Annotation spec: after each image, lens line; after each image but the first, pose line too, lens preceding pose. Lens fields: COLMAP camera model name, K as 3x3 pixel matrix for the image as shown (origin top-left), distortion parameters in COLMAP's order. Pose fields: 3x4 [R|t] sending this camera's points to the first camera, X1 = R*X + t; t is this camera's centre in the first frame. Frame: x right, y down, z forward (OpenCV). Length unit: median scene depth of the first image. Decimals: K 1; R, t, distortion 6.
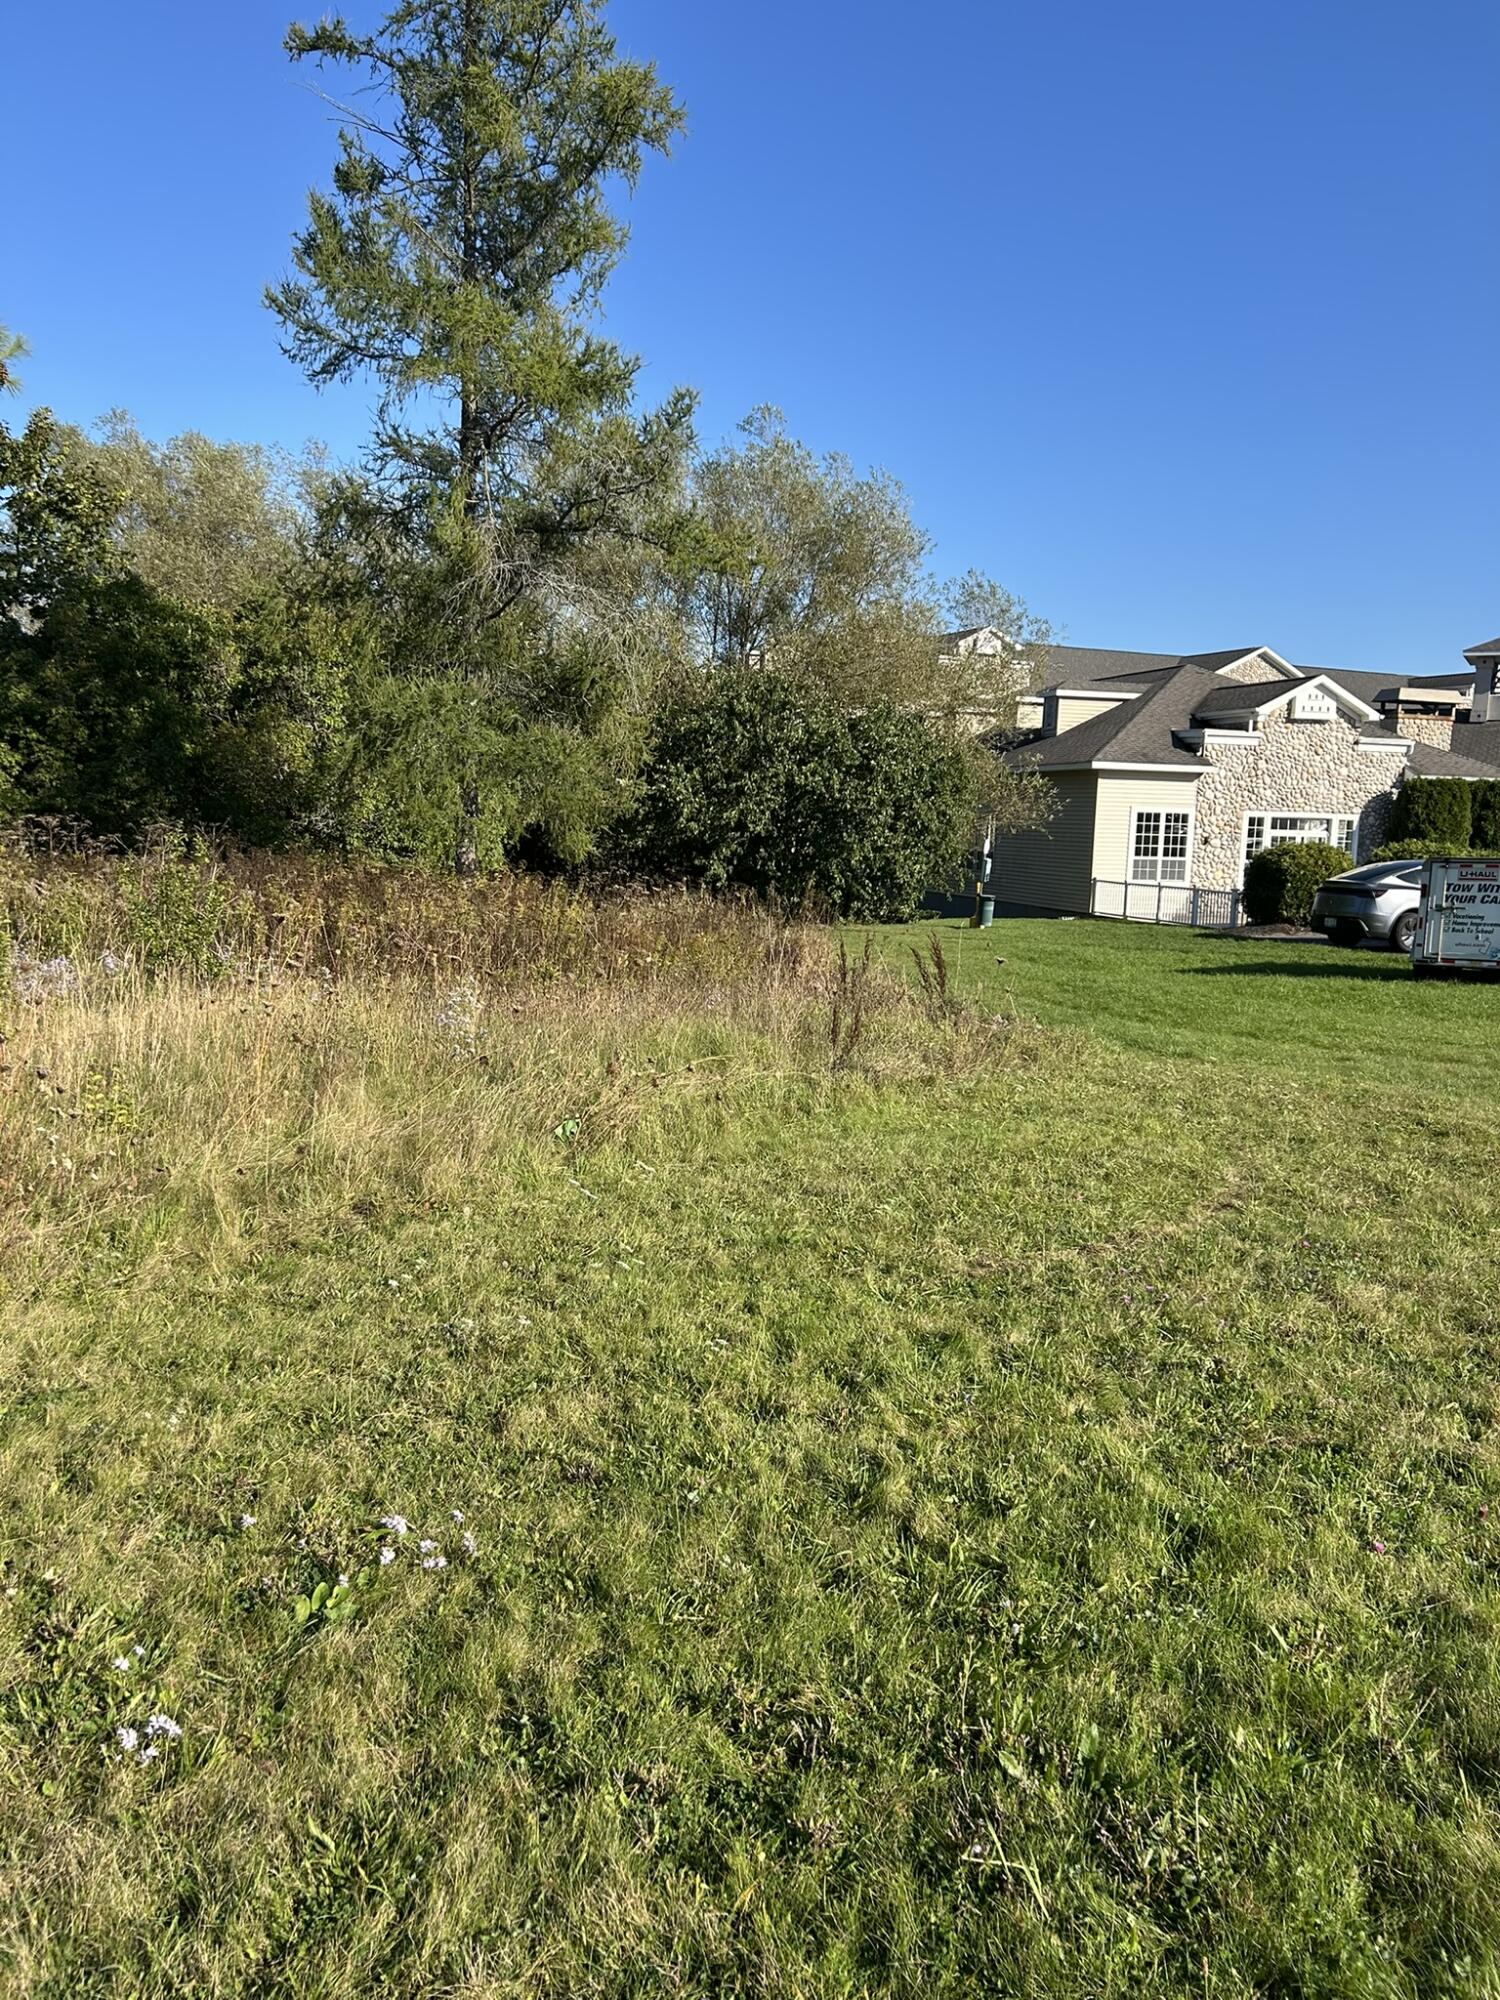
lens RADIAL K [[1516.7, 0, 751.9], [0, 1516.7, 1042.2], [0, 0, 1]] dist [0.033799, -0.051759]
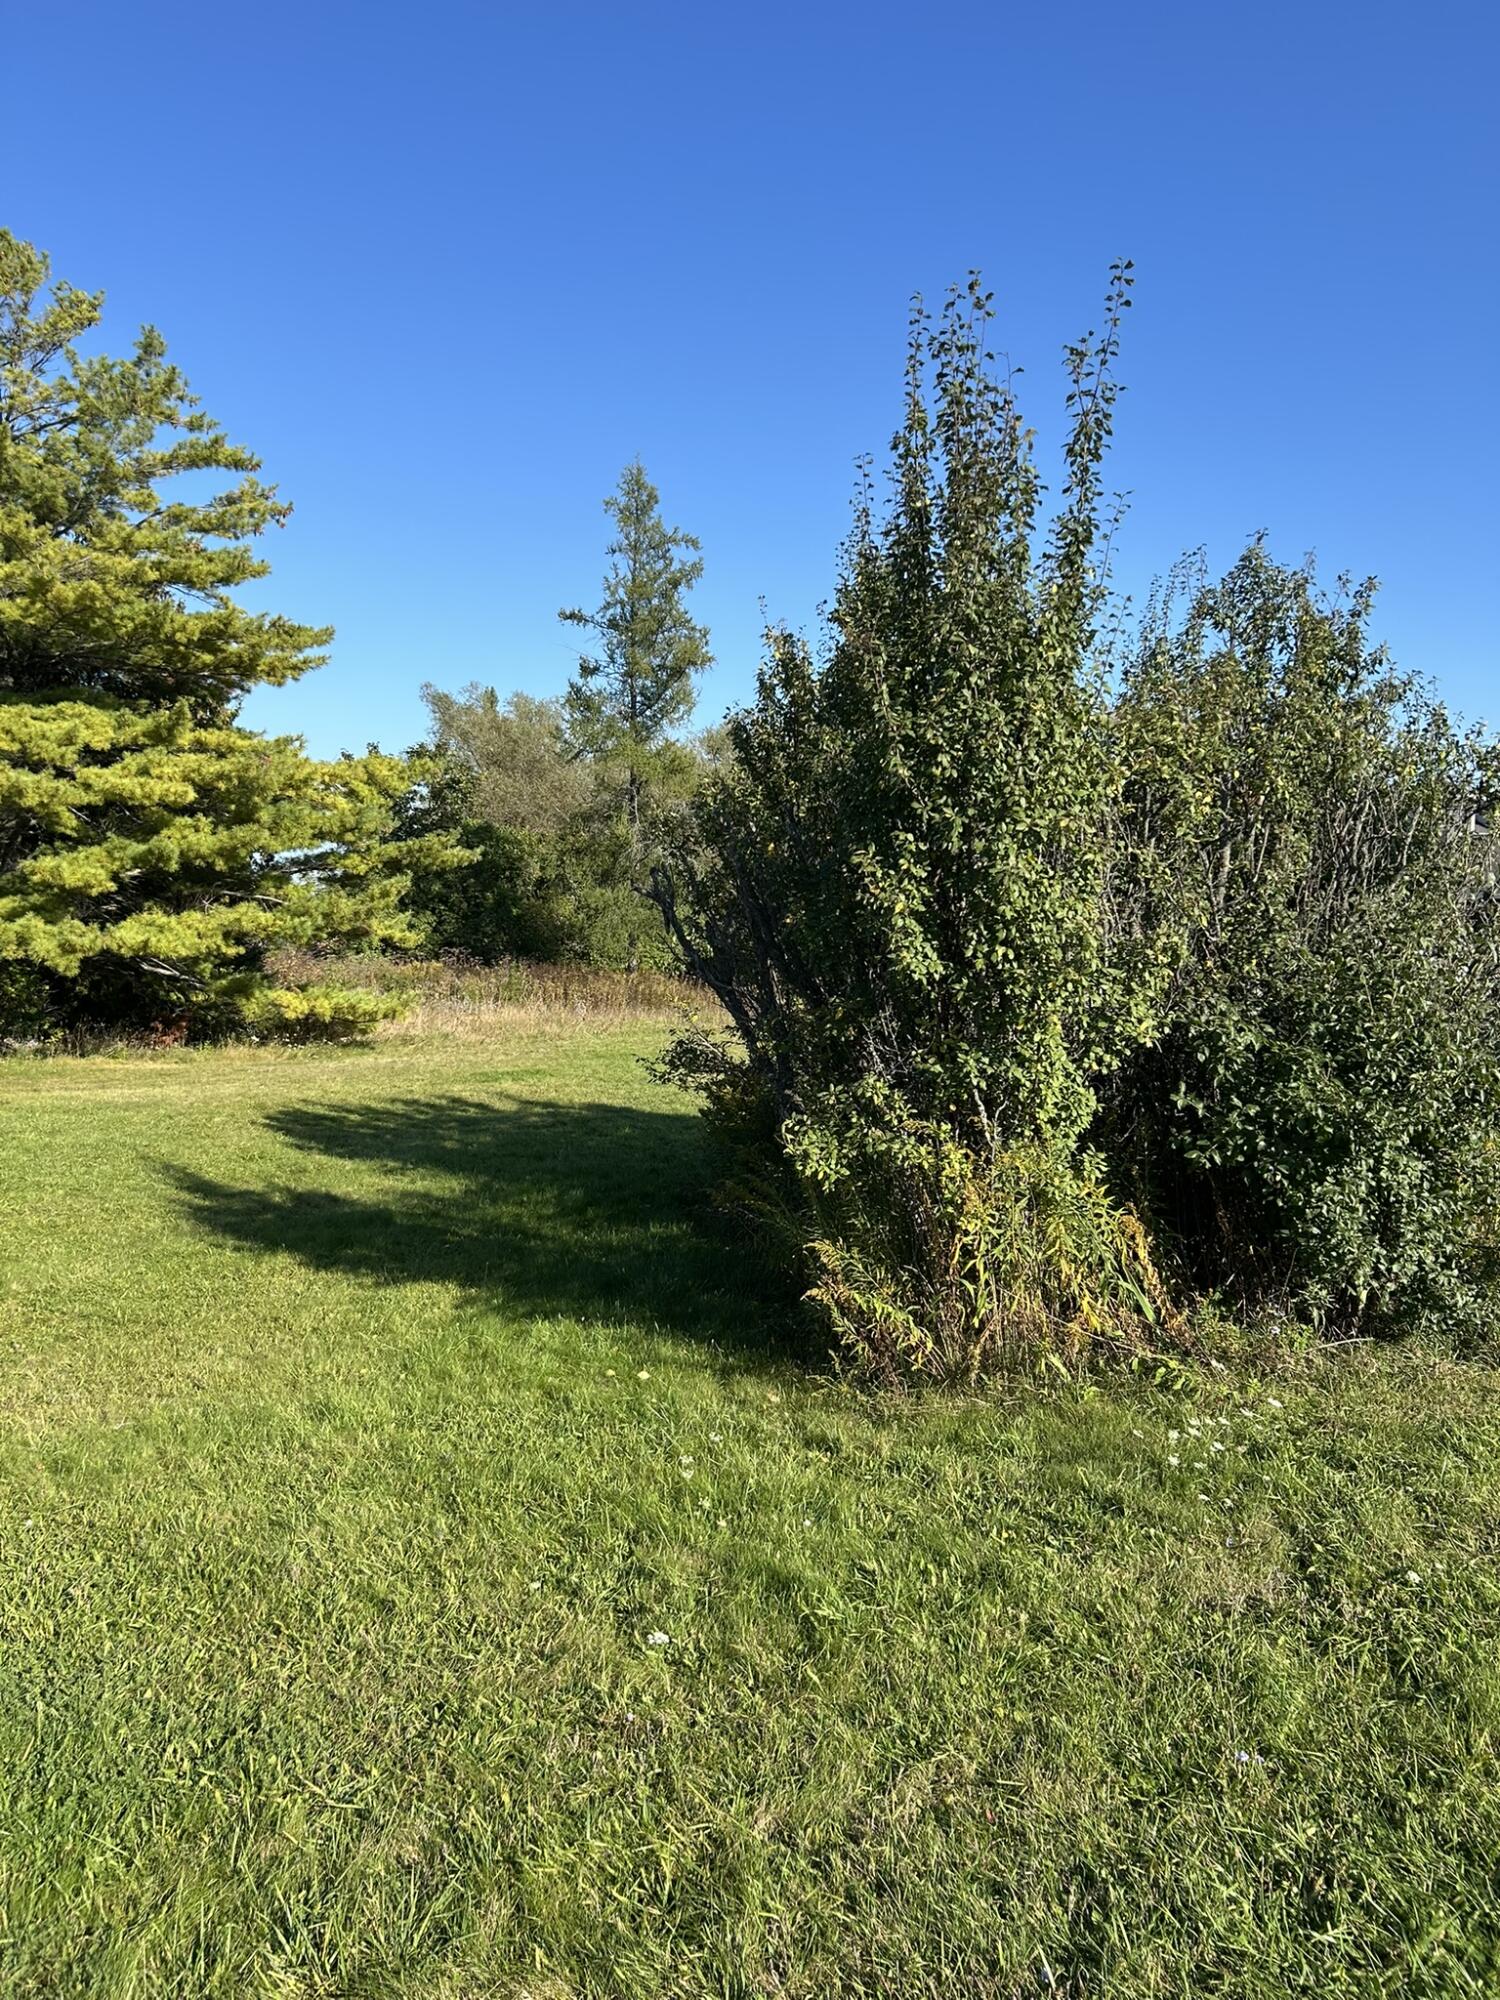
lens RADIAL K [[1490.1, 0, 750.0], [0, 1490.1, 1000.0], [0, 0, 1]] dist [0.086139, -0.084378]
pose [[0.981396, -0.014032, -0.191482, 1.117886], [-0.002613, 0.996257, -0.086398, 0.335504], [0.191977, 0.085291, 0.977686, -3.079565]]
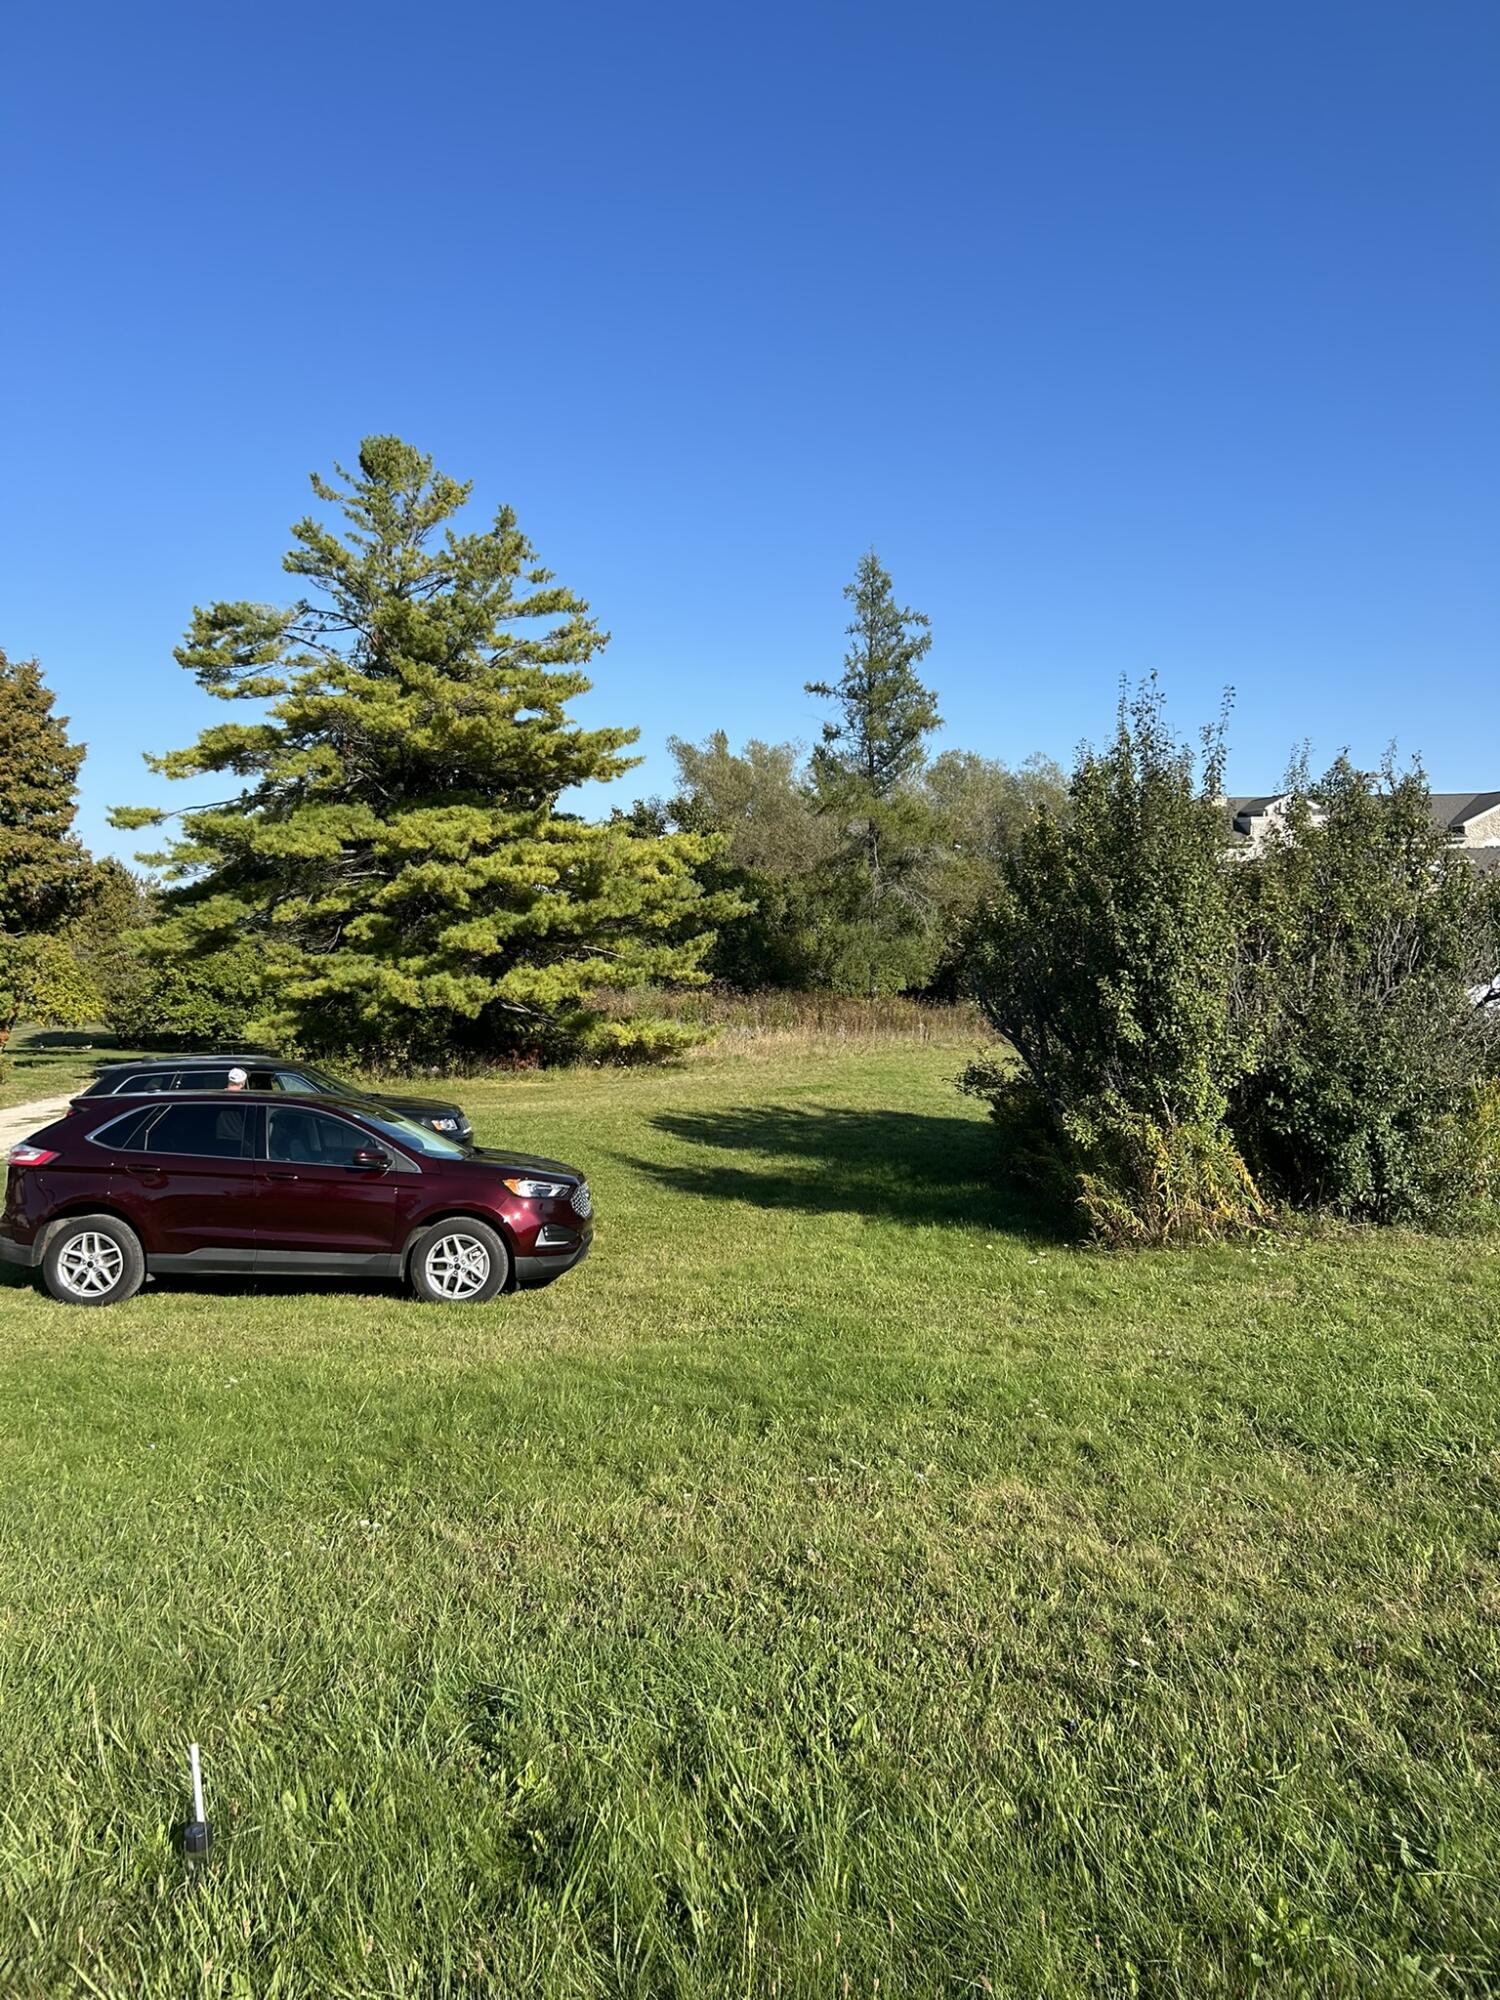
lens RADIAL K [[1490.1, 0, 750.0], [0, 1490.1, 1000.0], [0, 0, 1]] dist [0.086139, -0.084378]
pose [[0.945046, -0.034303, -0.325134, 1.192123], [0.003829, 0.995574, -0.093907, 0.360247], [0.326916, 0.087501, 0.940994, -3.954442]]
